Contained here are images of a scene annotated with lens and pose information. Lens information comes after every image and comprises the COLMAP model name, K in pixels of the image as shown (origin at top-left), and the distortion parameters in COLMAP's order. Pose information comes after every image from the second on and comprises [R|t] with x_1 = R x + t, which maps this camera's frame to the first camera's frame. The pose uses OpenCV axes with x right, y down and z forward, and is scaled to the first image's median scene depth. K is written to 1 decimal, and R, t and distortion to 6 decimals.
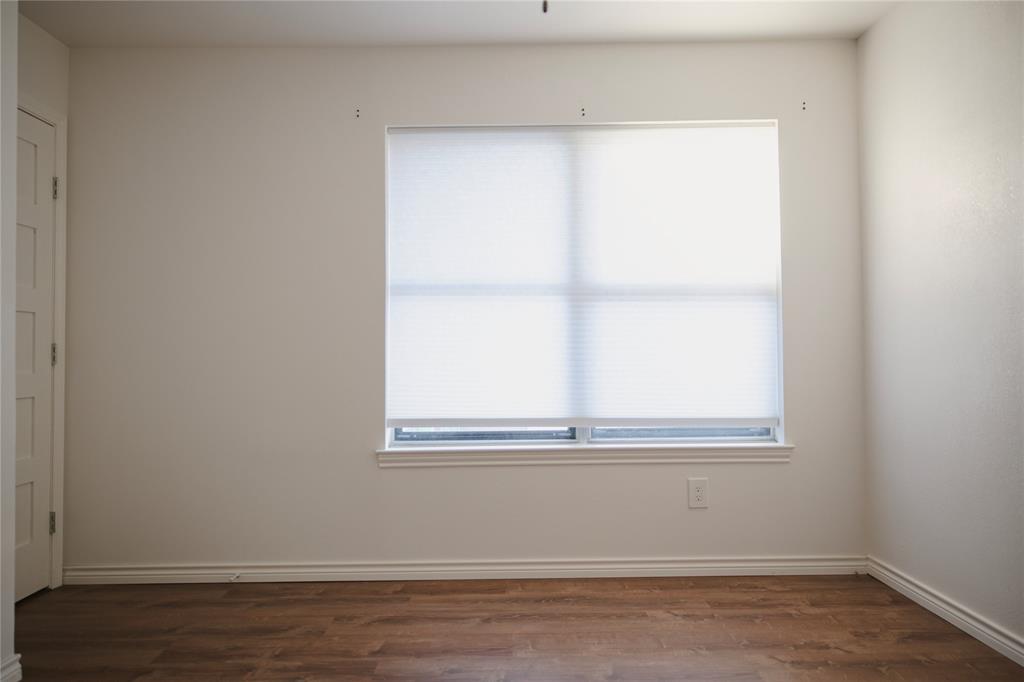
lens RADIAL K [[730.6, 0, 514.6], [0, 730.6, 341.5], [0, 0, 1]] dist [-0.010323, 0.011810]
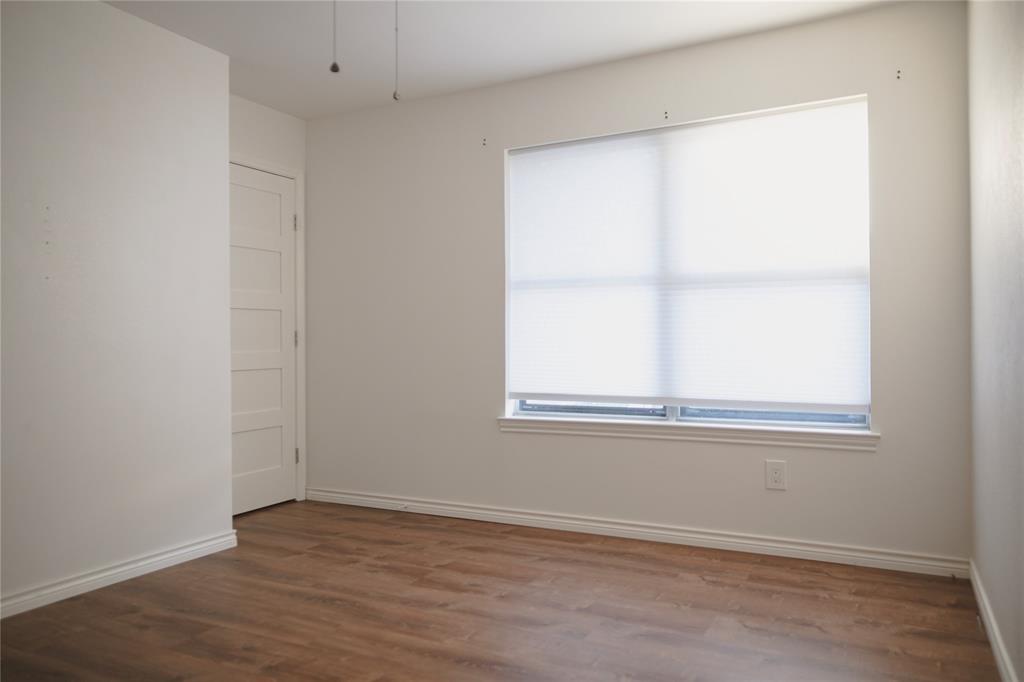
lens RADIAL K [[730.6, 0, 507.5], [0, 730.6, 341.3], [0, 0, 1]] dist [-0.010323, 0.011810]
pose [[0.883377, 0.002470, -0.468656, 0.403261], [0.009944, 0.999662, 0.024013, -0.007731], [0.468557, -0.025873, 0.883054, -0.074617]]
